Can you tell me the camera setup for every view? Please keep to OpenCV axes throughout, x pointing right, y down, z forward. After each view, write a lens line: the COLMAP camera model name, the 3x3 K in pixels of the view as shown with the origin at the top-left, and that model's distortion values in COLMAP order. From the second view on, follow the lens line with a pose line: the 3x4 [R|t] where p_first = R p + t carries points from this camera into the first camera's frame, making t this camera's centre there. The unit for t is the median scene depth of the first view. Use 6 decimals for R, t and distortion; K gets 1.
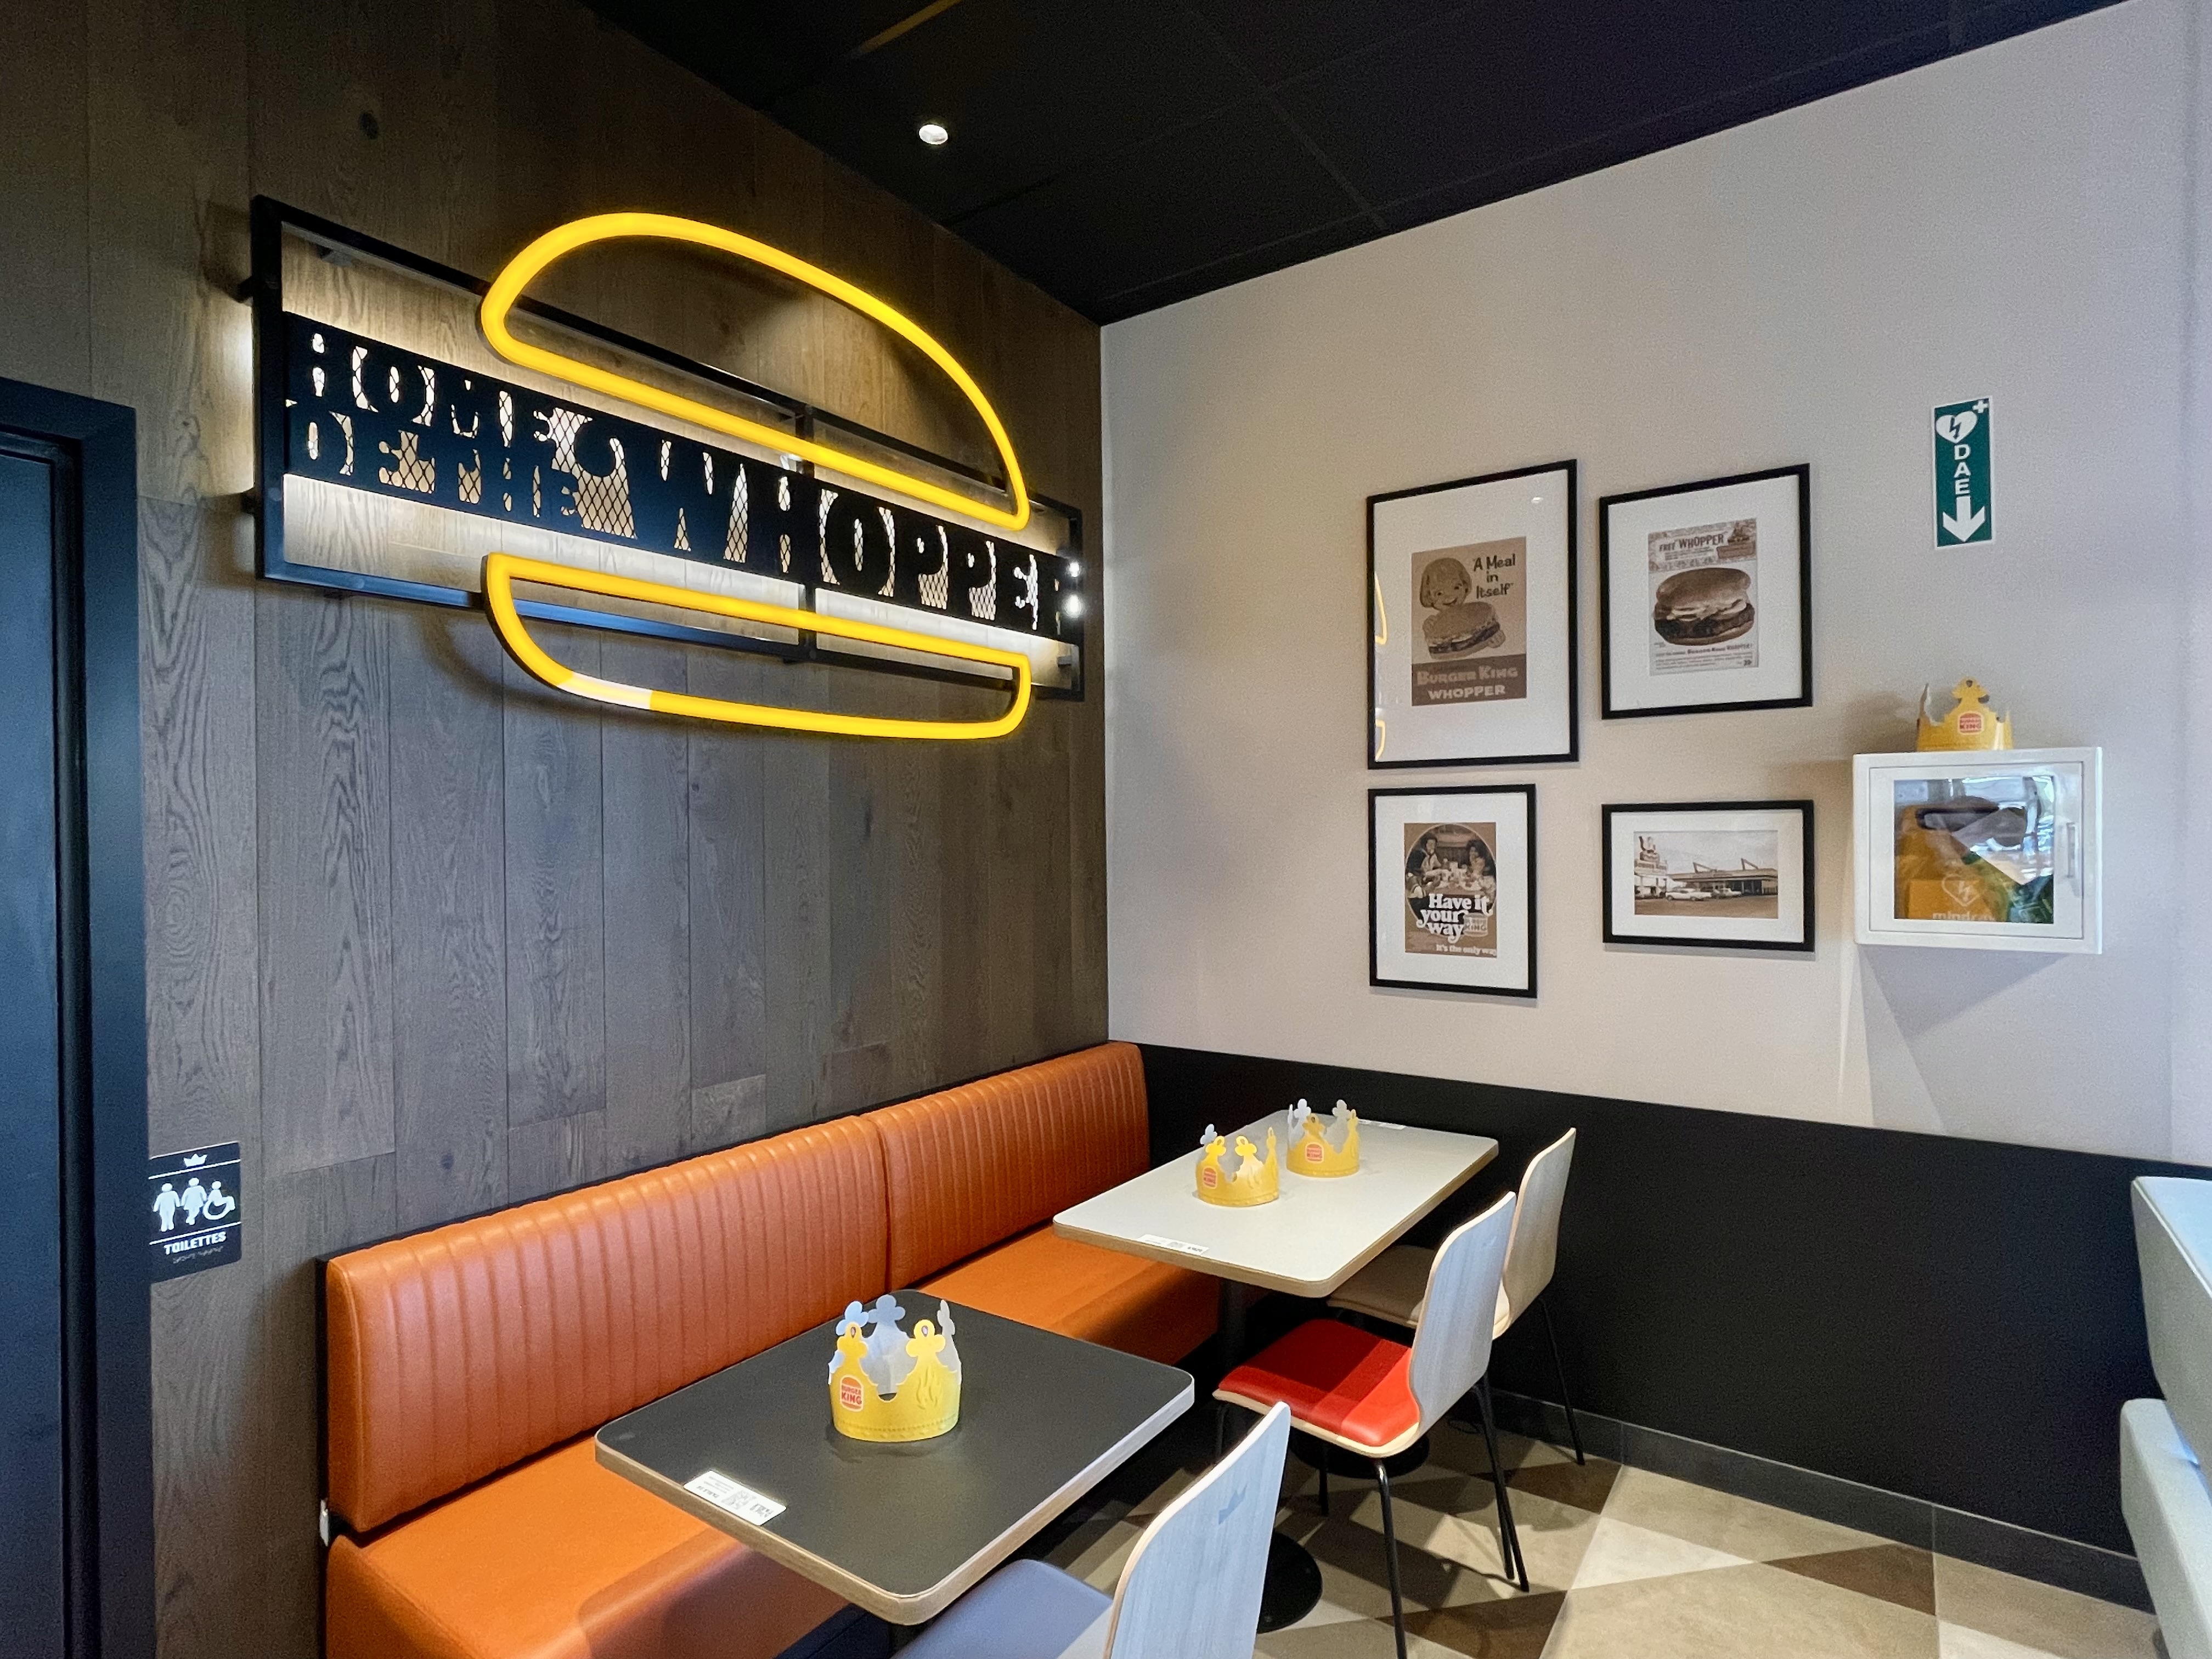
lens RADIAL K [[1148.2, 0, 1106.0], [0, 1148.2, 829.5], [0, 0, 1]] dist [-0.000932, -0.000426]
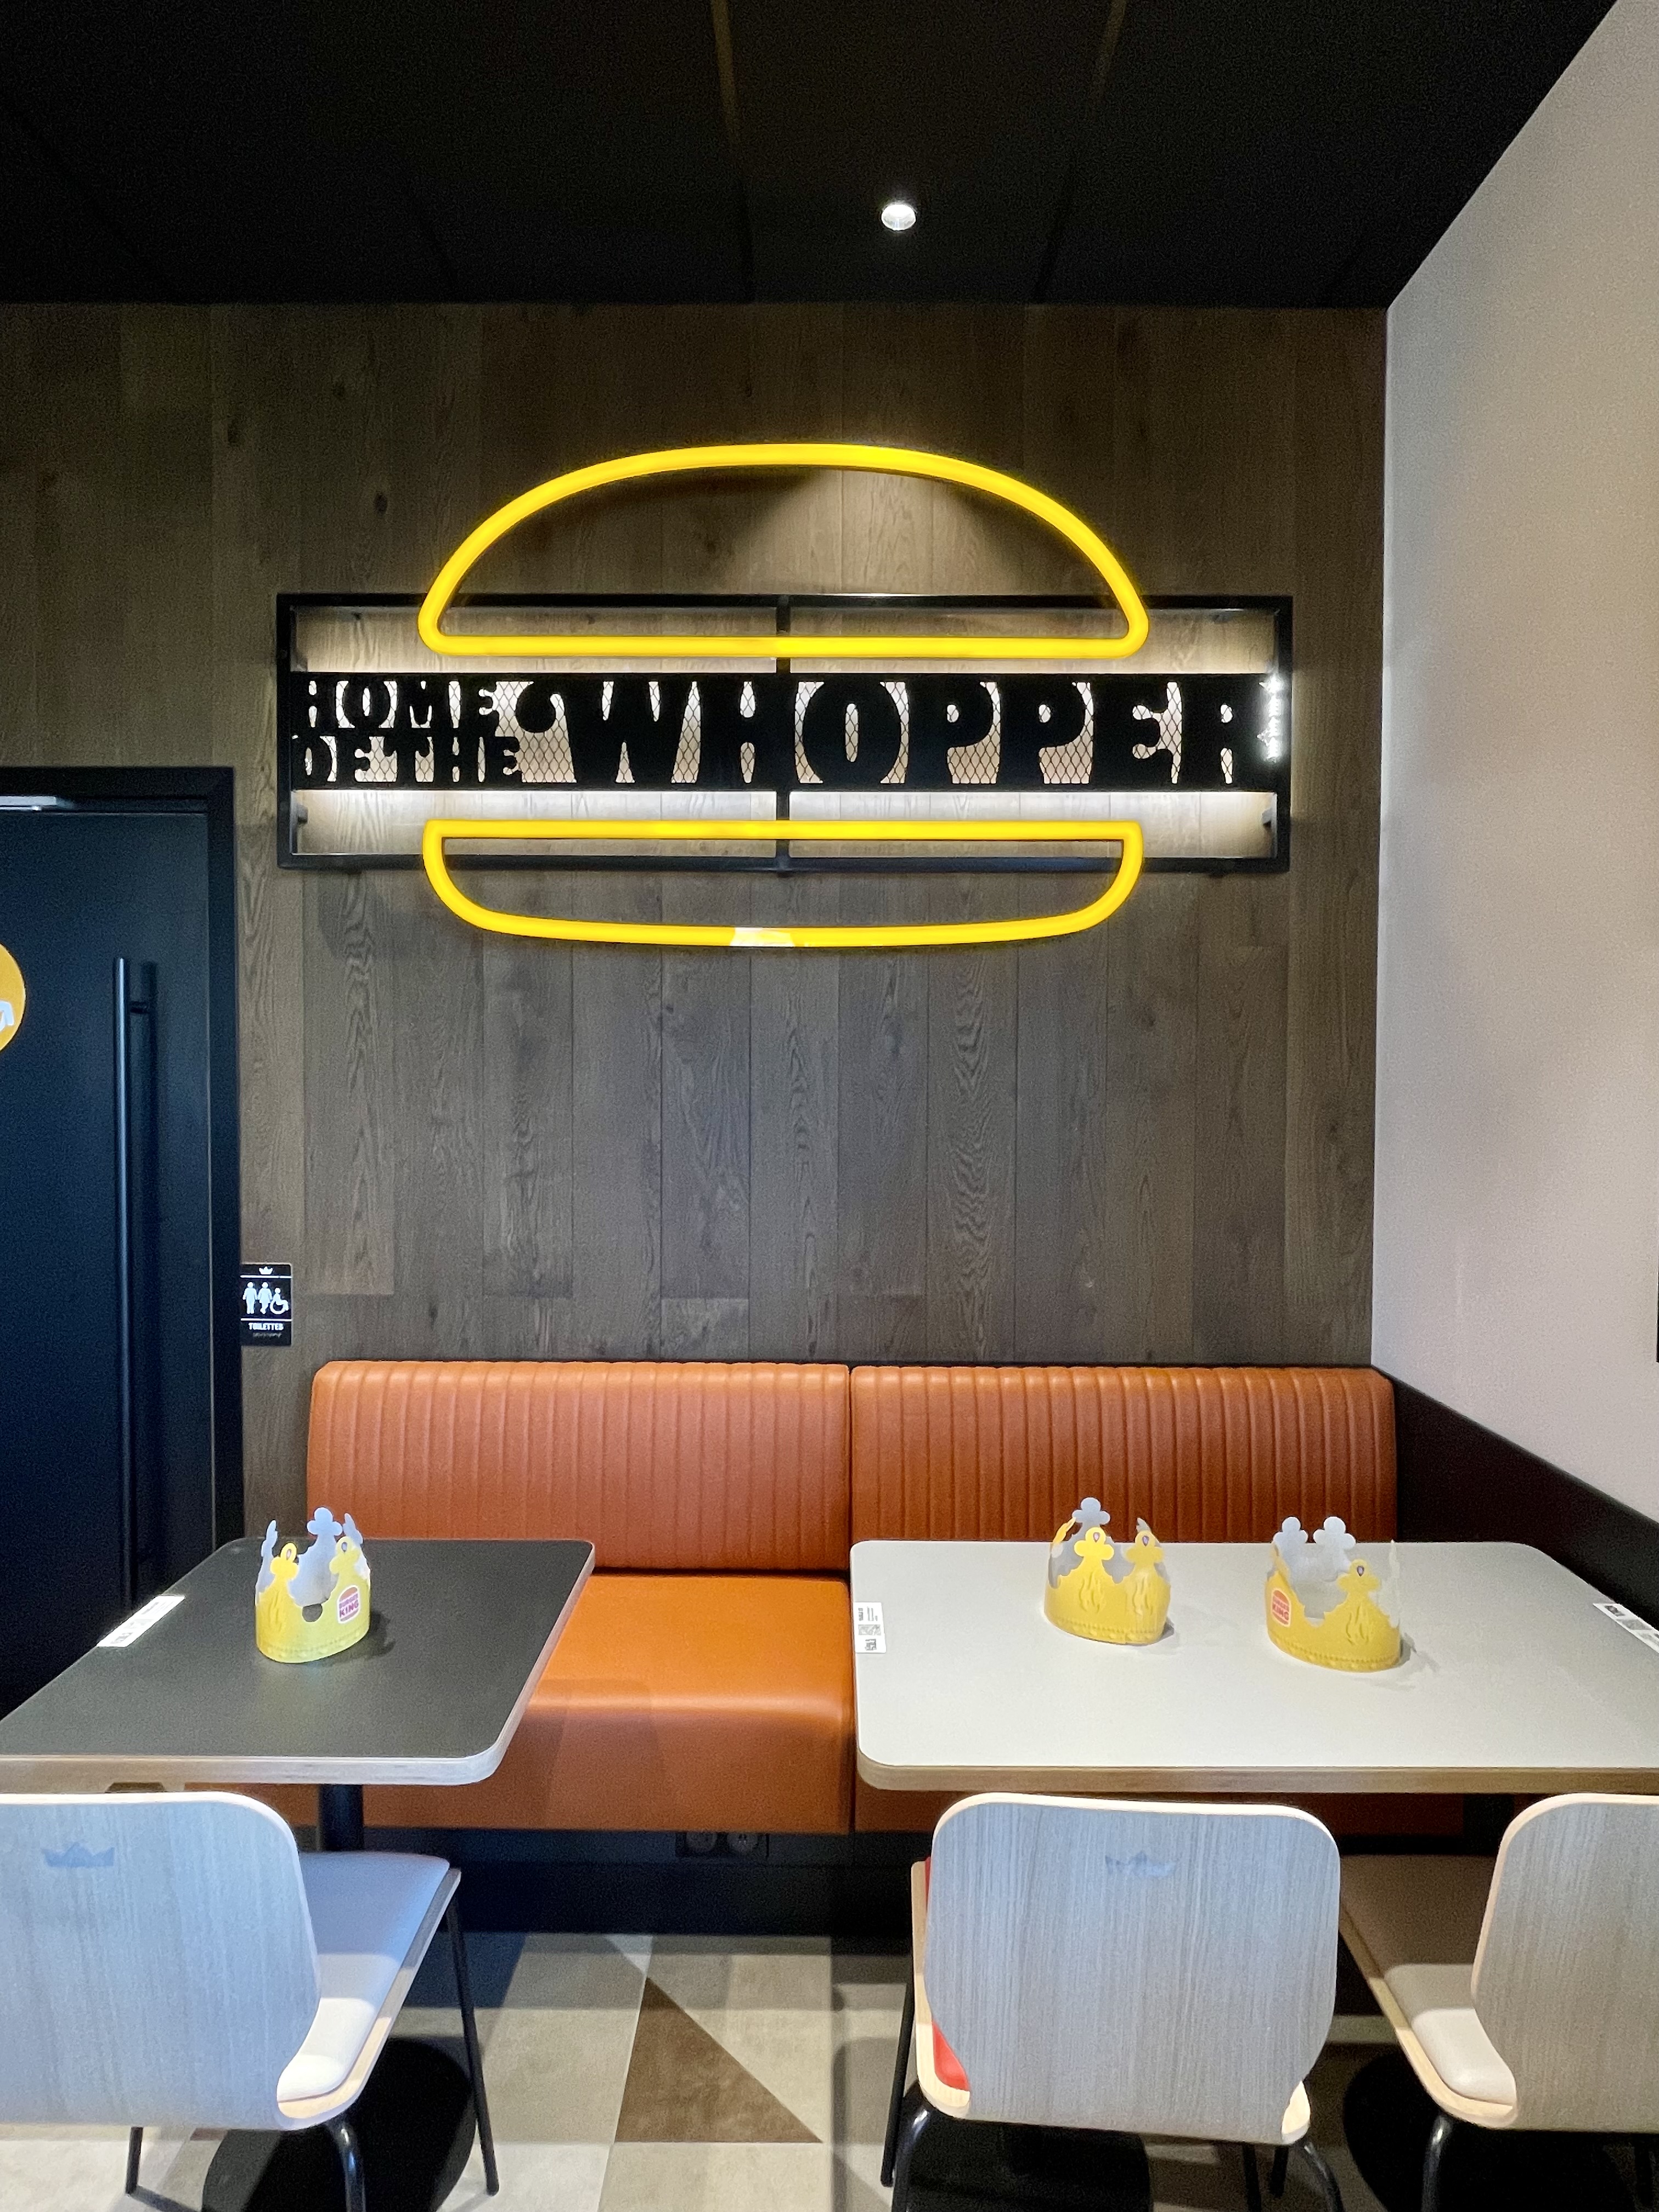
lens RADIAL K [[1052.2, 0, 824.9], [0, 1052.2, 1094.9], [0, 0, 1]] dist [0.033977, -0.038300]
pose [[0.563359, 0.025791, -0.825810, 0.555290], [-0.008192, 0.999638, 0.025631, 0.015872], [0.826172, -0.007674, 0.563366, 0.627113]]
